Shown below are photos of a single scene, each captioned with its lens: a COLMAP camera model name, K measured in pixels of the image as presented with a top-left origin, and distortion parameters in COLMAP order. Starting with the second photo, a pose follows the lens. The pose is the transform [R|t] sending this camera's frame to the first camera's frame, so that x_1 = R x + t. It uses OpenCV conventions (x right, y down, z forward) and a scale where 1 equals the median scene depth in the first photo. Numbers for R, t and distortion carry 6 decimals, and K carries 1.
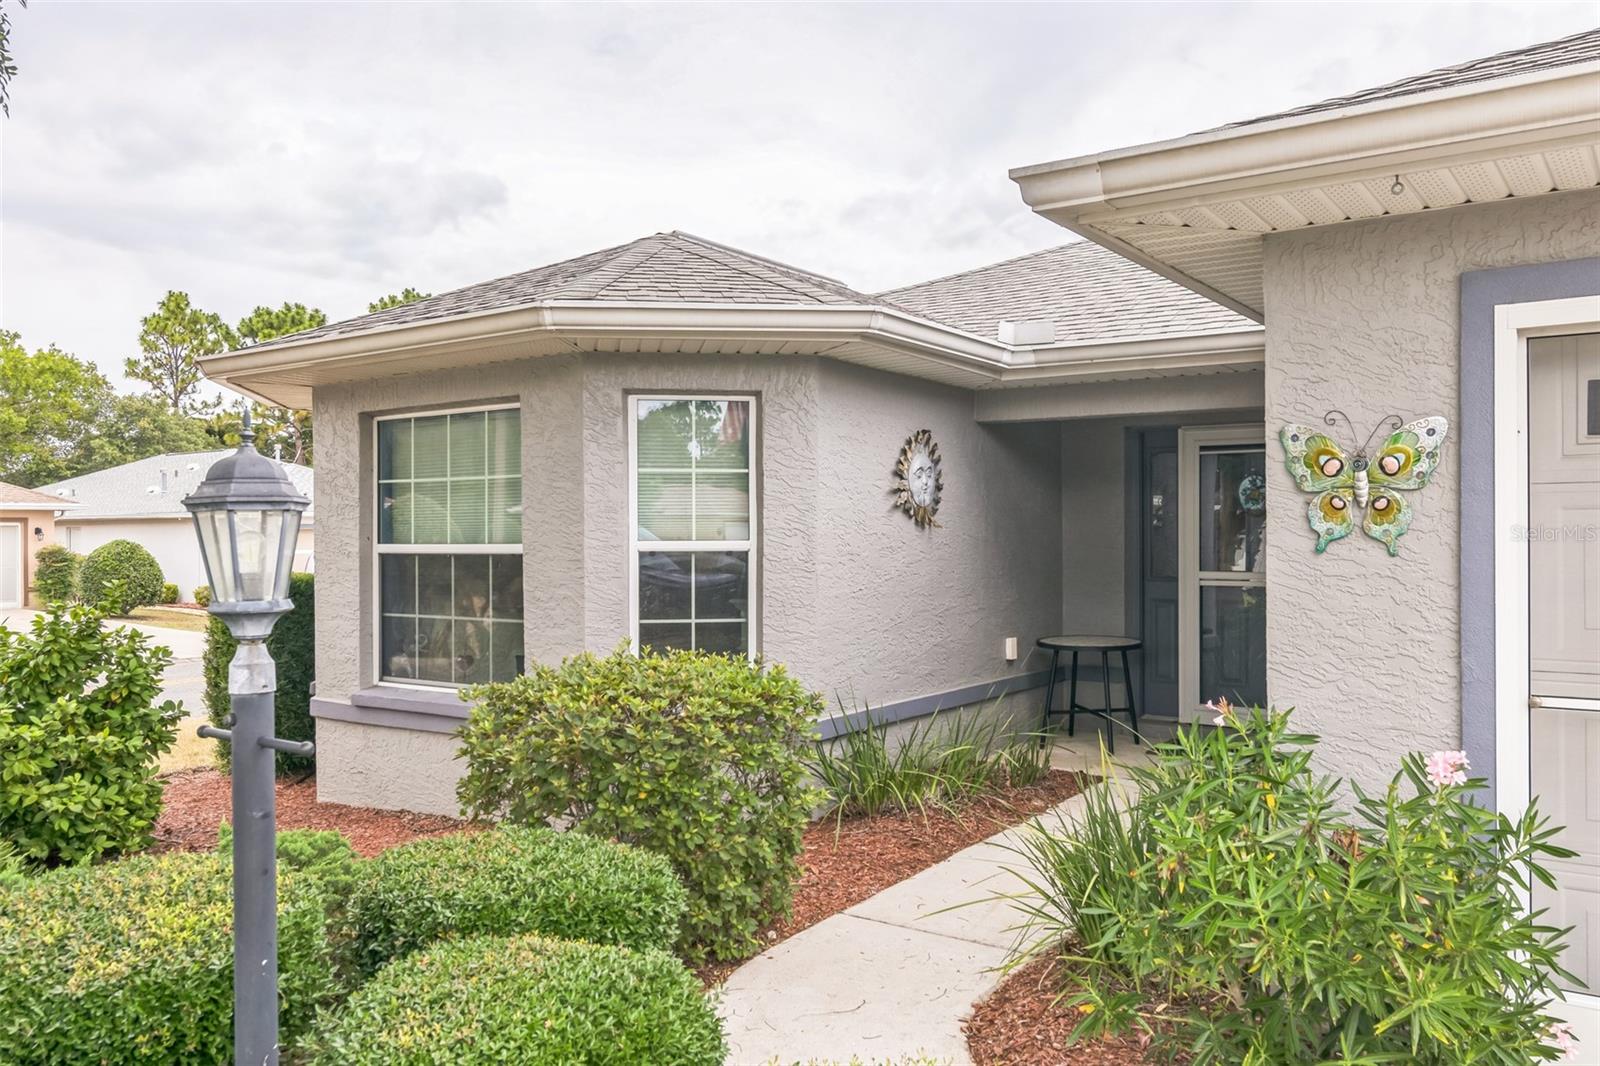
lens RADIAL K [[1240.0, 0, 800.0], [0, 1240.0, 533.0], [0, 0, 1]] dist [0.001249, 0.000492]
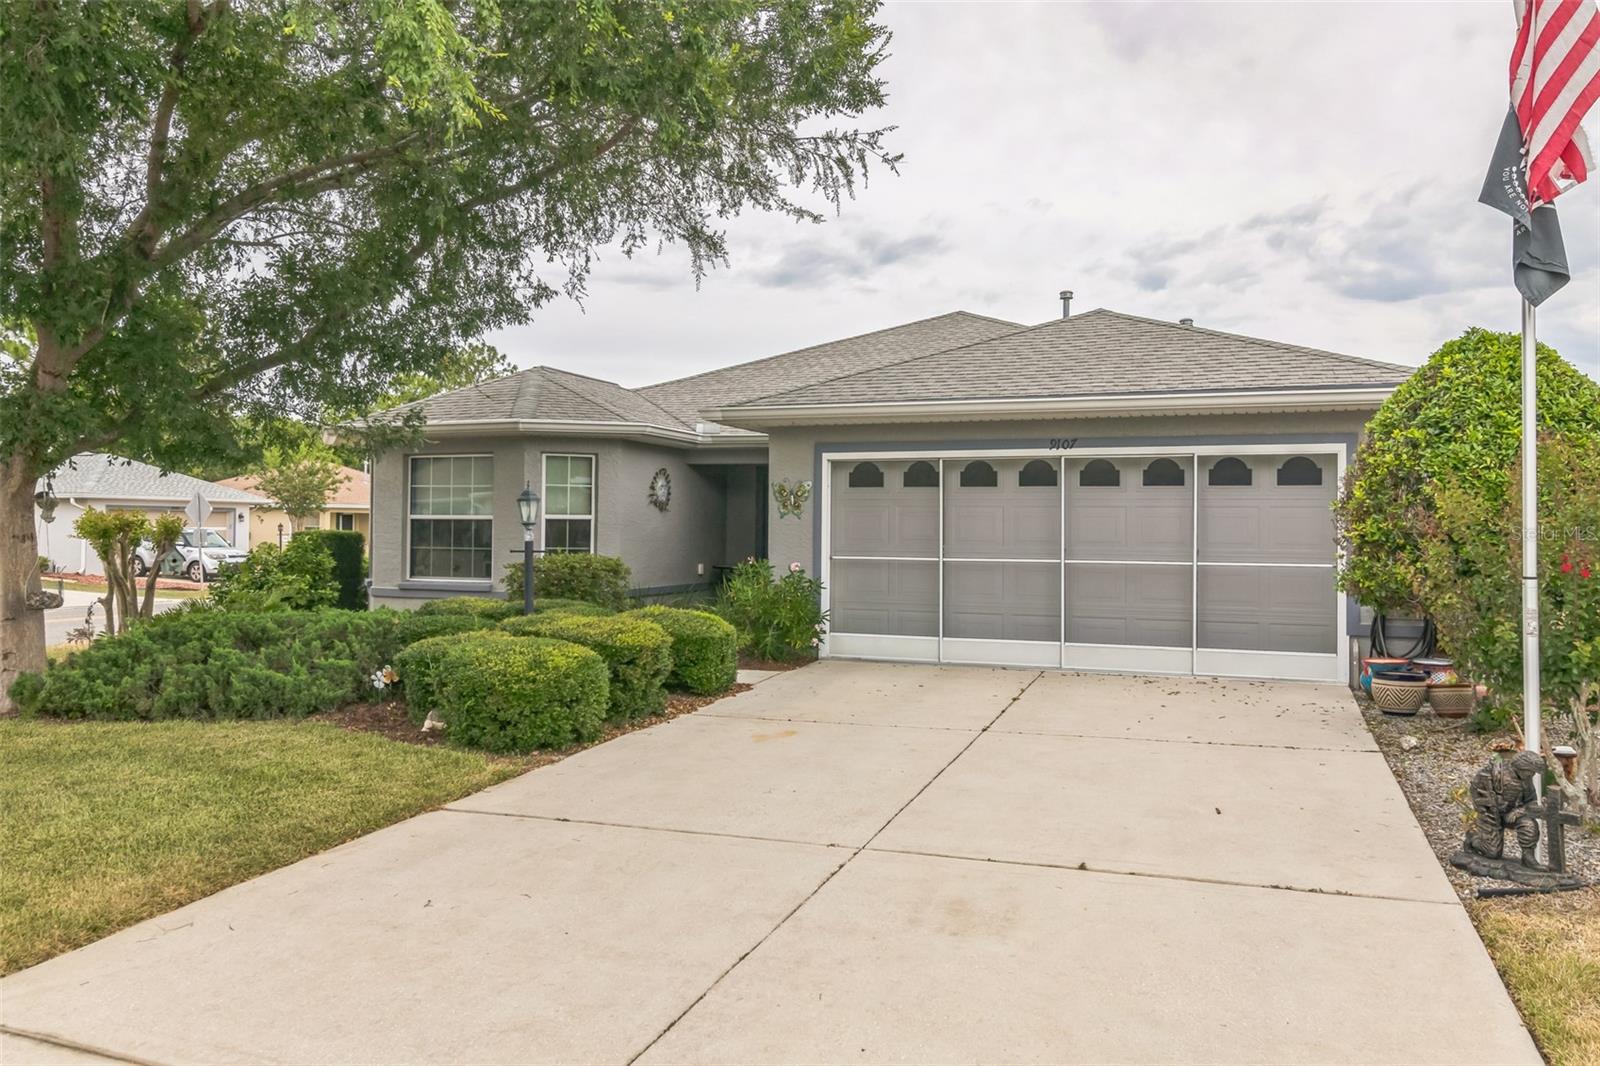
lens RADIAL K [[1158.8, 0, 802.1], [0, 1158.8, 494.7], [0, 0, 1]] dist [-0.001058, 0.000101]
pose [[0.970473, 0.019153, 0.240449, -0.165391], [-0.013077, 0.999554, -0.026841, 0.019142], [-0.240856, 0.022905, 0.970291, -1.139372]]
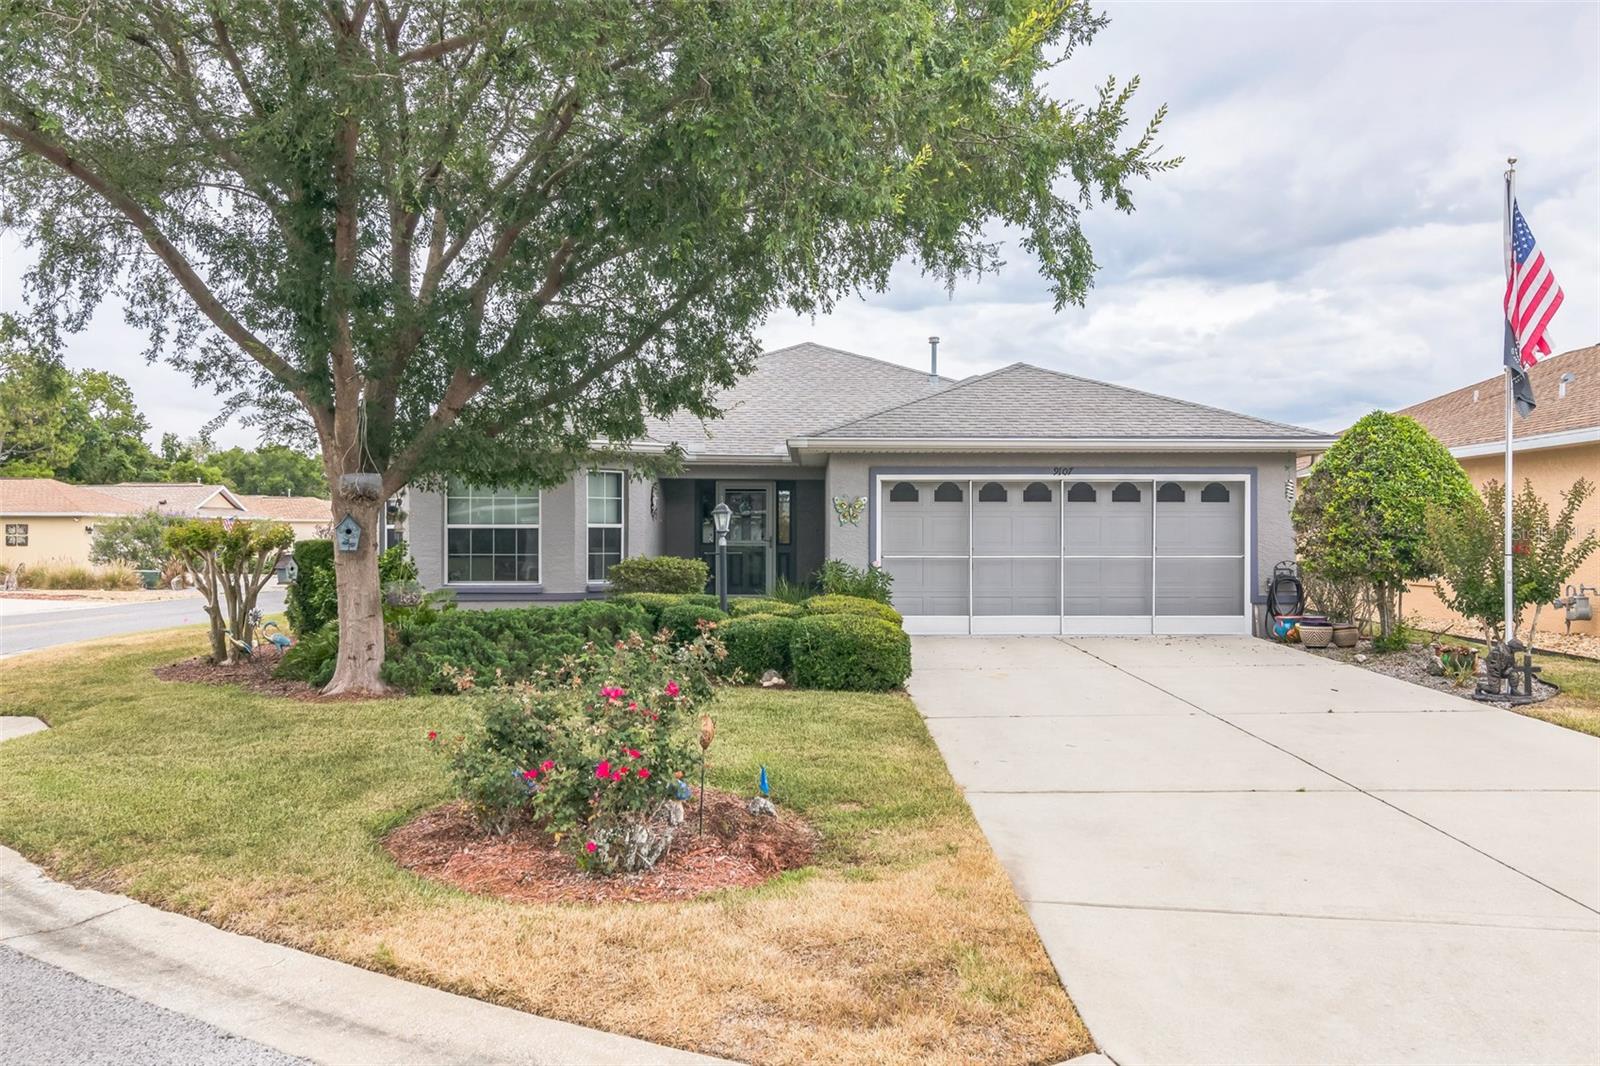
lens RADIAL K [[1240.0, 0, 800.0], [0, 1240.0, 533.0], [0, 0, 1]] dist [0.001249, 0.000492]
pose [[0.818438, 0.006518, 0.574558, -1.152008], [-0.006044, 0.999978, -0.002734, 0.027746], [-0.574564, -0.001235, 0.818459, -1.305470]]
